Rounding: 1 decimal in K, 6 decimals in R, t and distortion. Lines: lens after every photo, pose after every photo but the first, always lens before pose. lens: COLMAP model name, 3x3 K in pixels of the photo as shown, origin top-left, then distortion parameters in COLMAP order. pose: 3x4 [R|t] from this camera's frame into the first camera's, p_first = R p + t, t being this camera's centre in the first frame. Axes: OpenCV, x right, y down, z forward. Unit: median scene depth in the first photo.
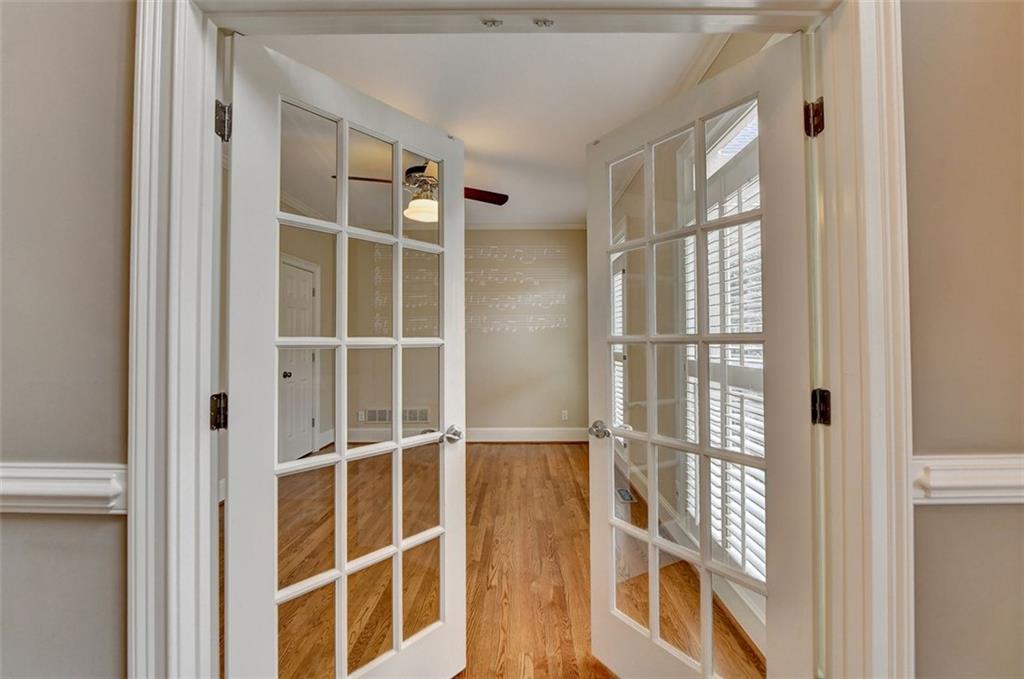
lens RADIAL K [[405.1, 0, 517.8], [0, 405.1, 331.5], [0, 0, 1]] dist [-0.003235, -0.000061]
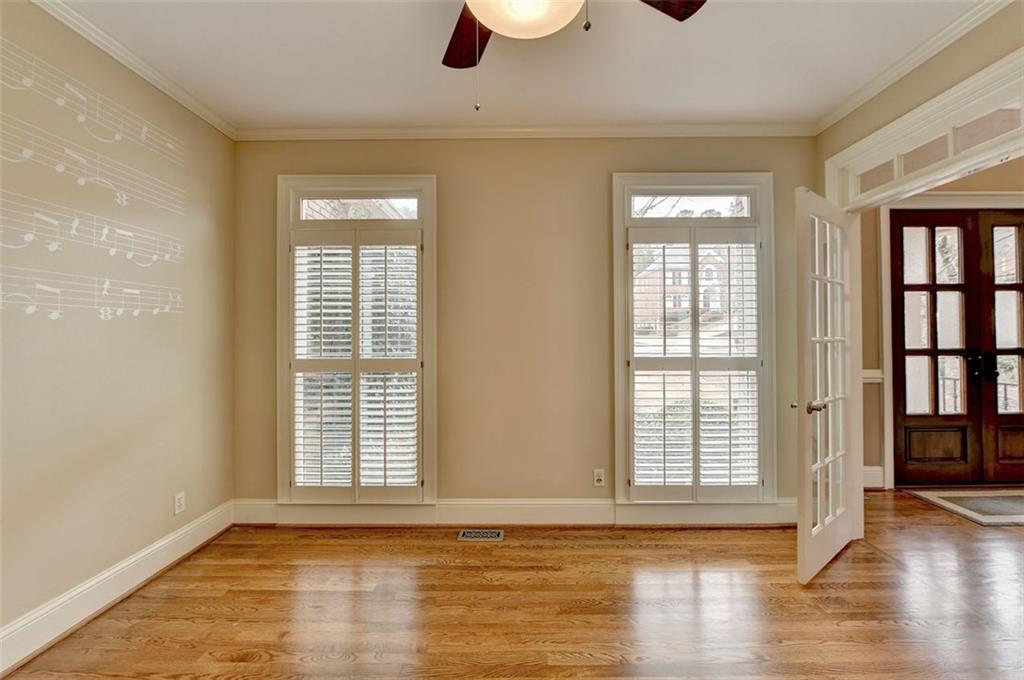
lens RADIAL K [[405.1, 0, 517.0], [0, 405.1, 334.2], [0, 0, 1]] dist [-0.003235, -0.000061]
pose [[0.003010, 0.011659, 0.999927, -0.375024], [-0.018939, 0.999753, -0.011600, 0.010989], [-0.999816, -0.018902, 0.003230, 0.652920]]
